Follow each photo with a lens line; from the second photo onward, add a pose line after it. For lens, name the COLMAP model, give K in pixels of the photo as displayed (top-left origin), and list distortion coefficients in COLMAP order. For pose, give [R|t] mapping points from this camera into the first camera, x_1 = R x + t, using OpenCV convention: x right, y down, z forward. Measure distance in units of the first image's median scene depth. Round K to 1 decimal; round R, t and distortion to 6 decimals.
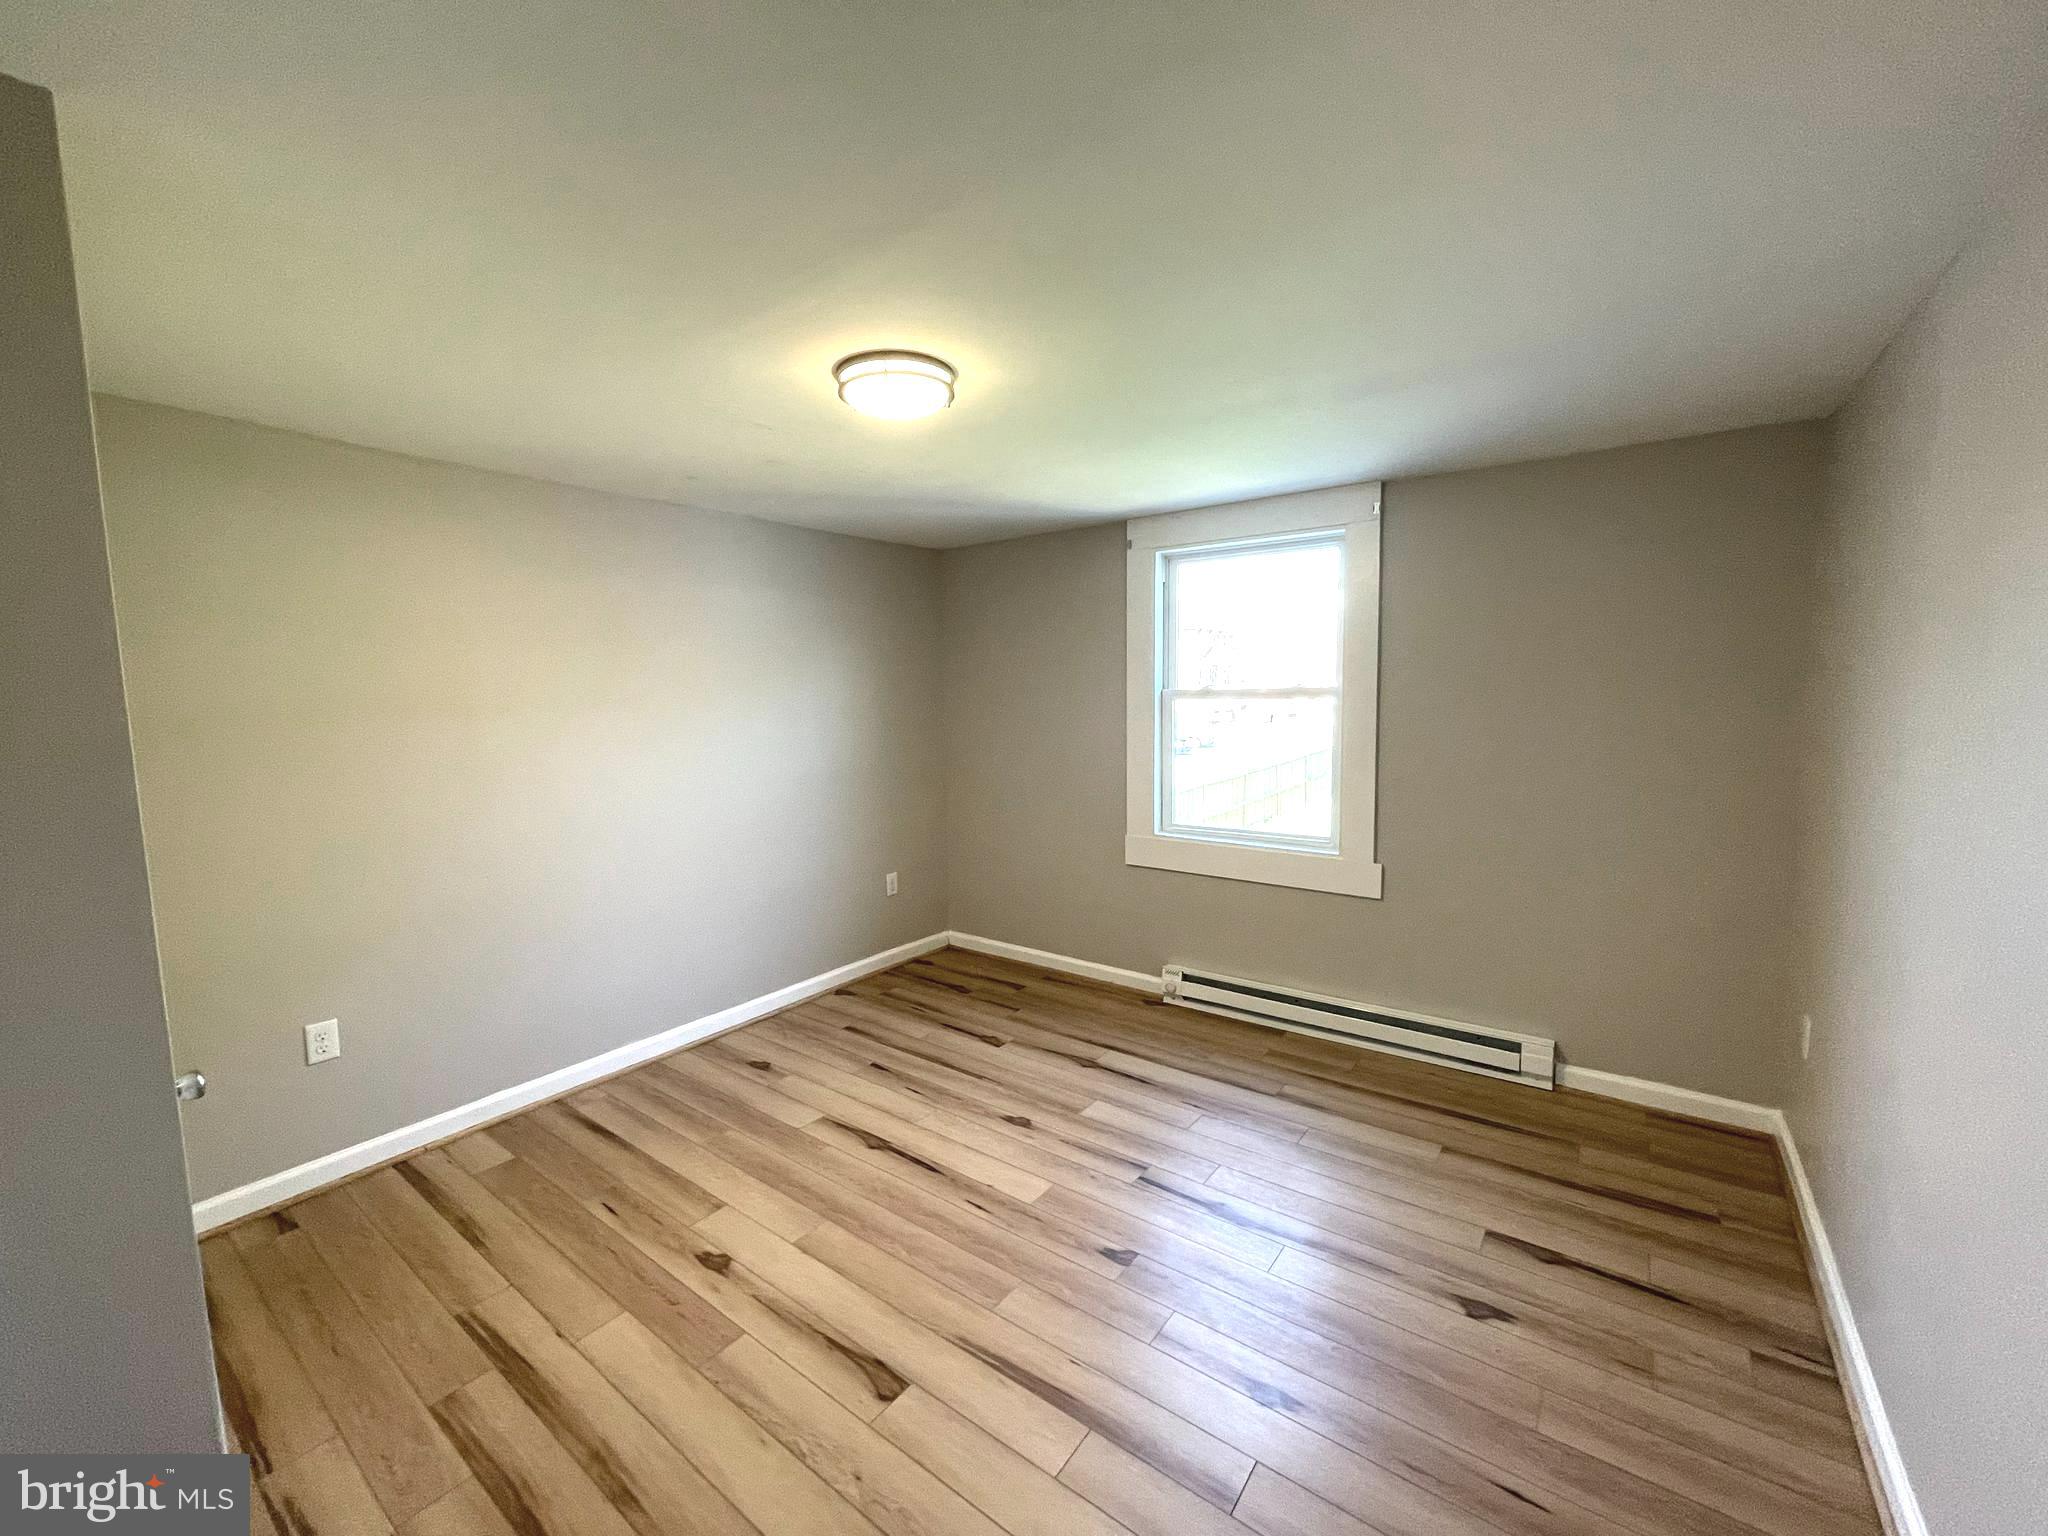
lens RADIAL K [[826.8, 0, 1015.1], [0, 826.8, 769.4], [0, 0, 1]] dist [-0.001236, 0.000448]
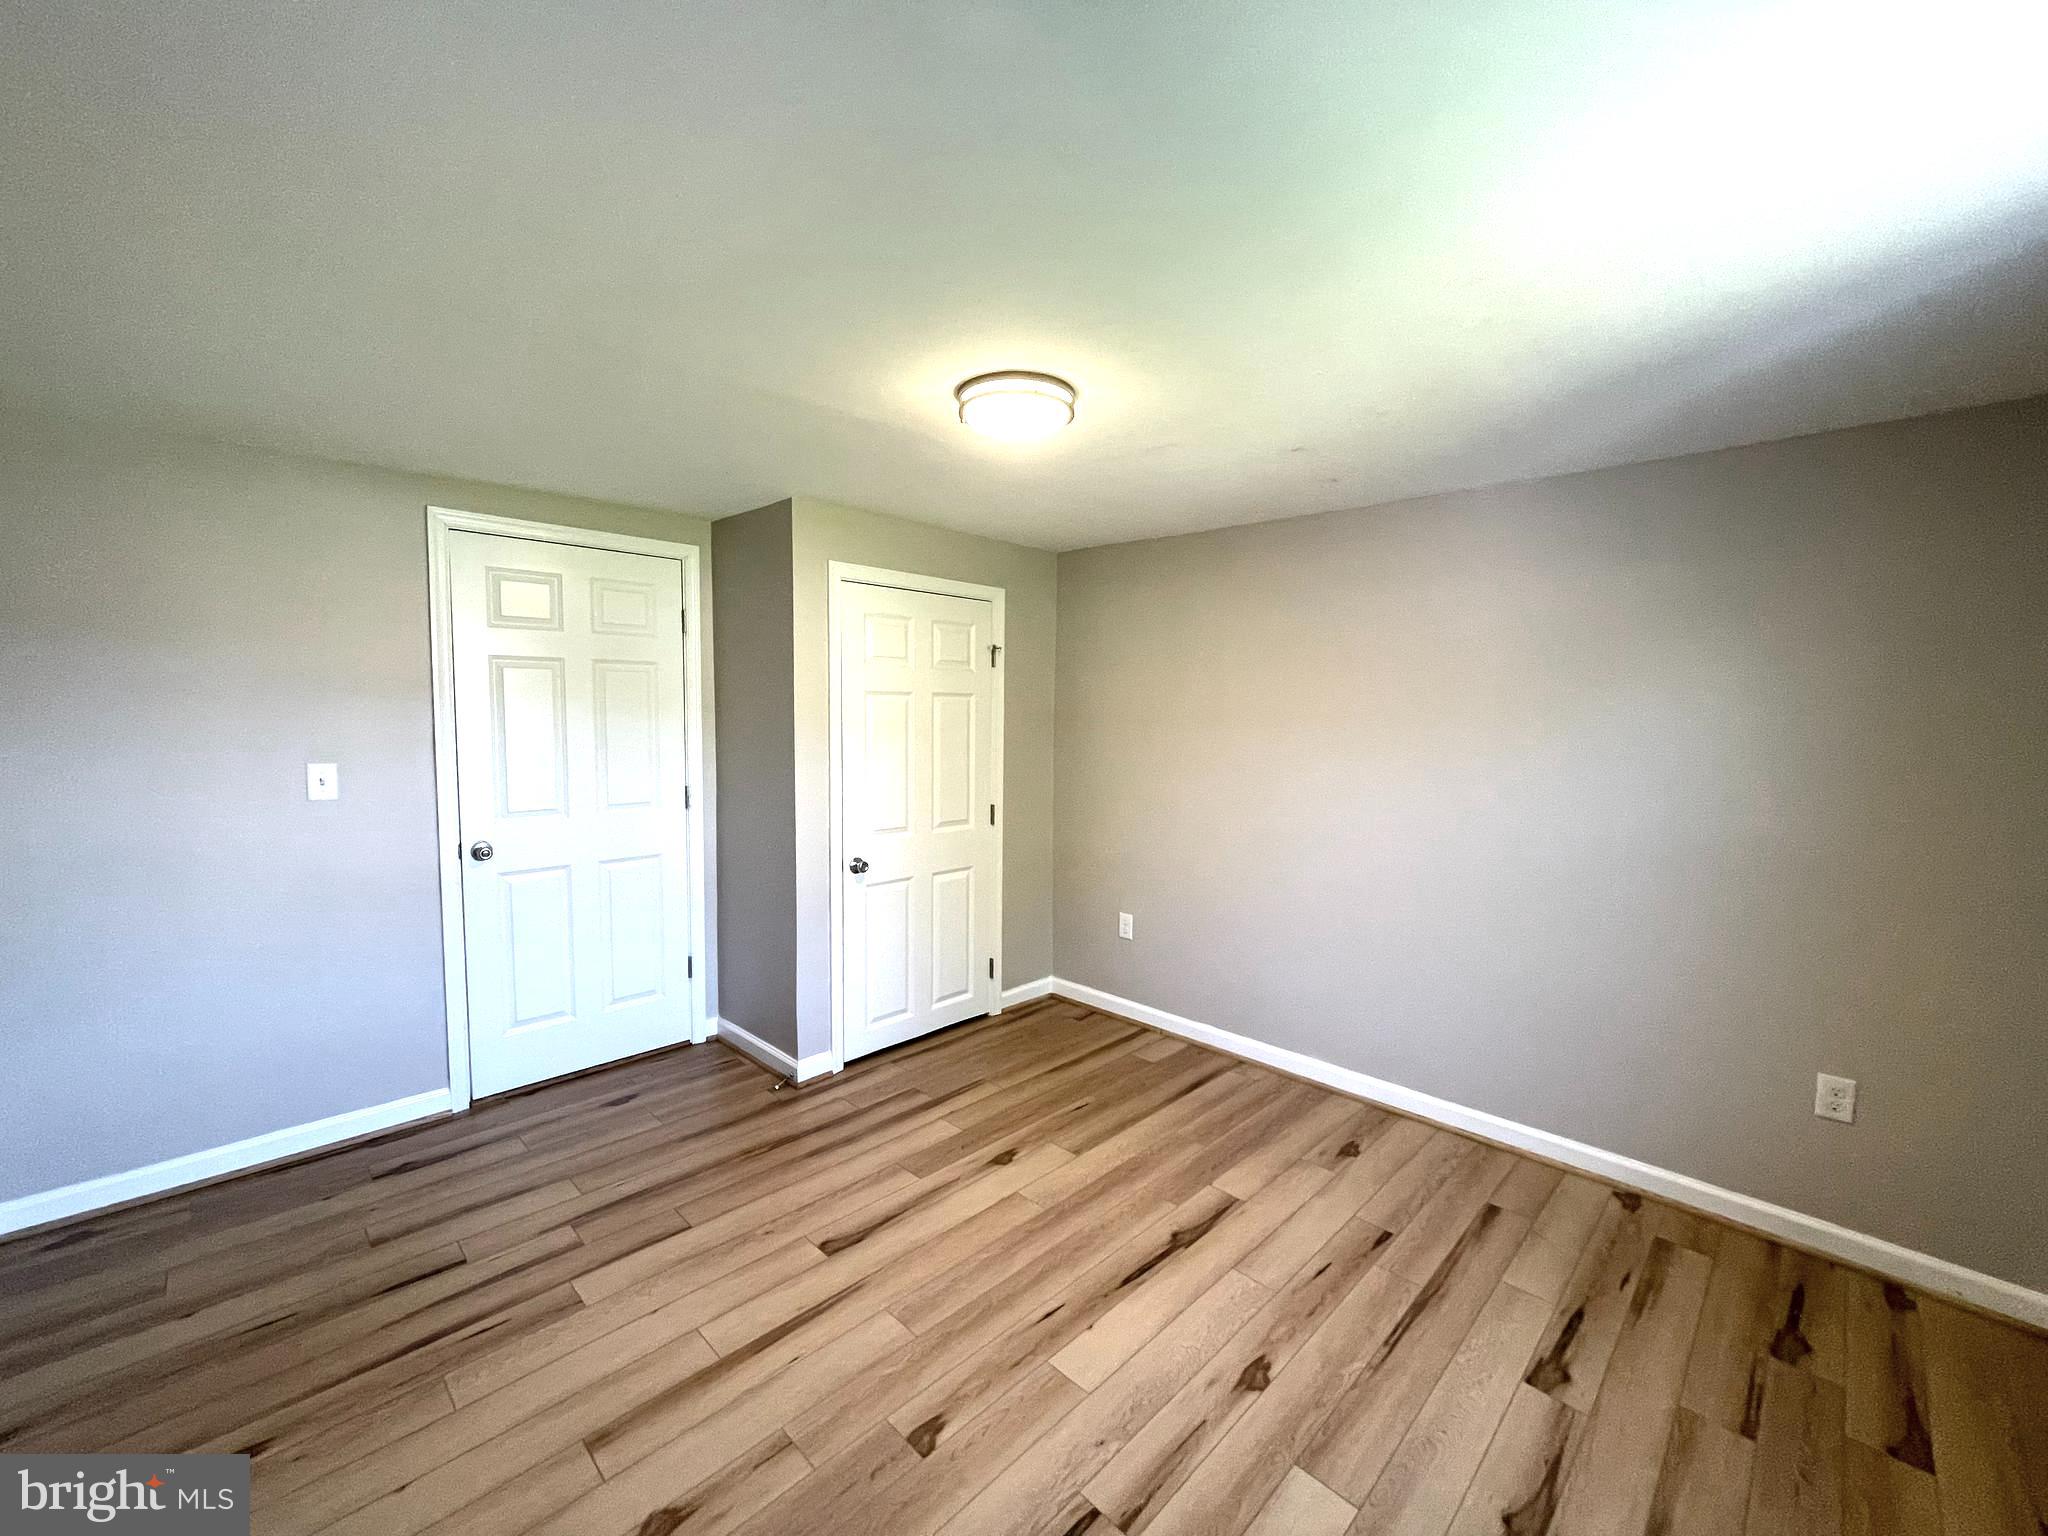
lens RADIAL K [[831.2, 0, 1017.5], [0, 831.2, 771.2], [0, 0, 1]] dist [-0.000173, 0.000450]
pose [[-0.135145, 0.095272, -0.986235, 0.685867], [-0.105432, 0.988333, 0.109923, -0.108054], [0.985200, 0.118836, -0.123524, 0.910194]]
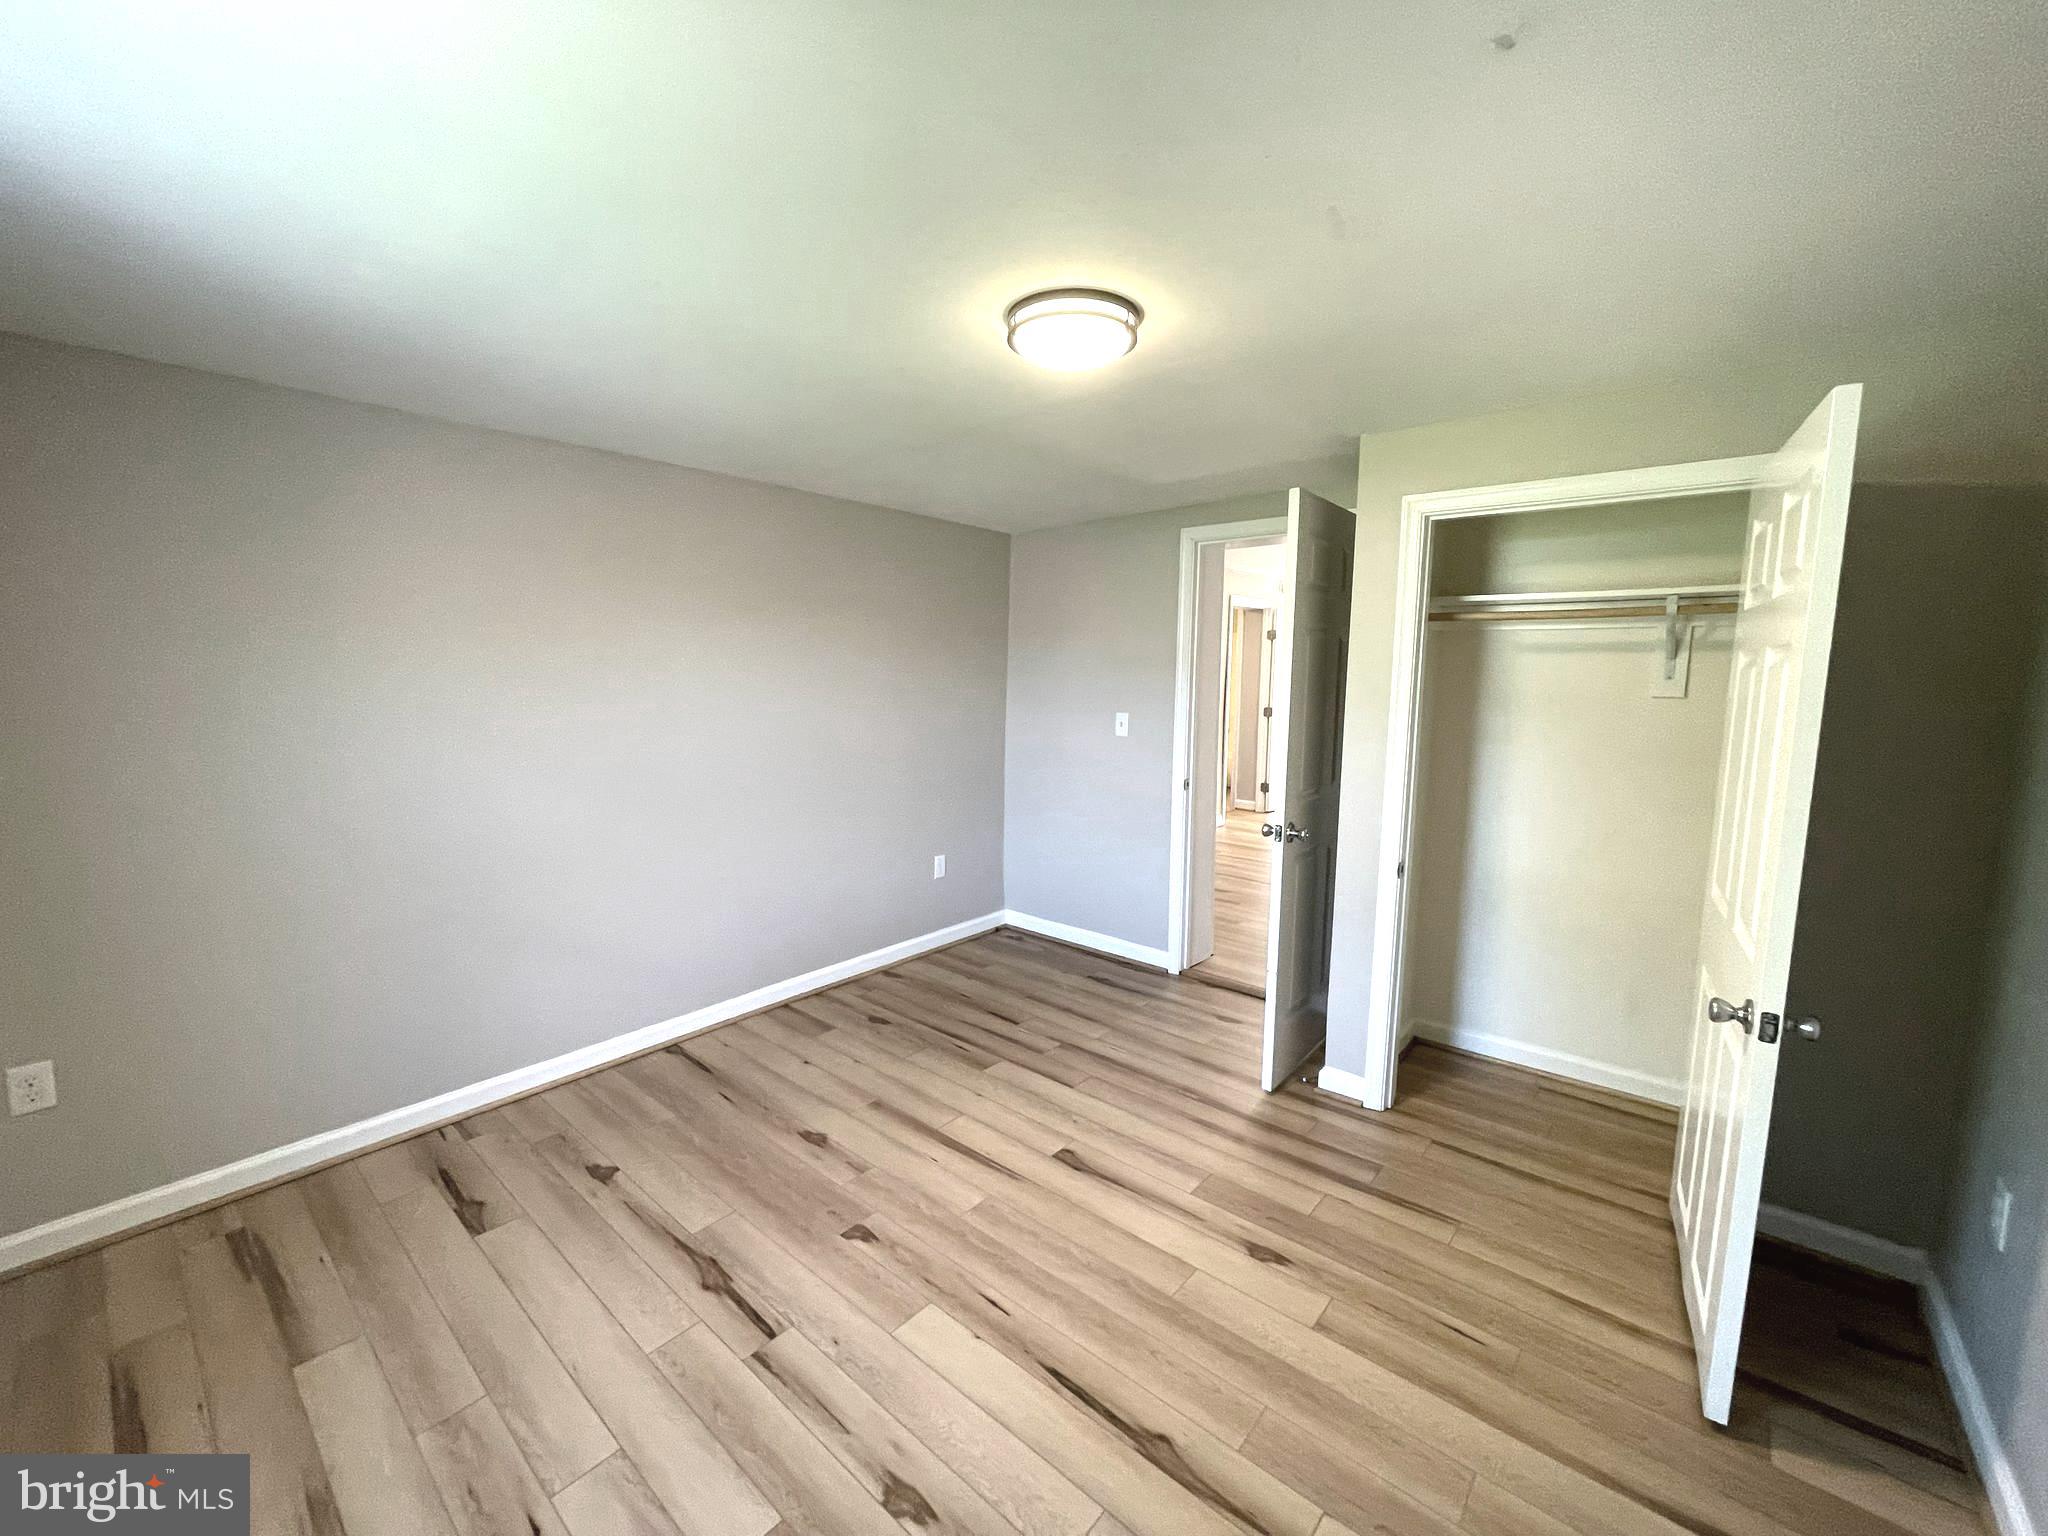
lens RADIAL K [[831.2, 0, 1017.5], [0, 831.2, 771.2], [0, 0, 1]] dist [-0.000173, 0.000450]
pose [[-0.997748, 0.002489, 0.067021, -0.112230], [0.016827, 0.976637, 0.214234, -0.149789], [-0.064922, 0.214880, -0.974480, 1.529451]]
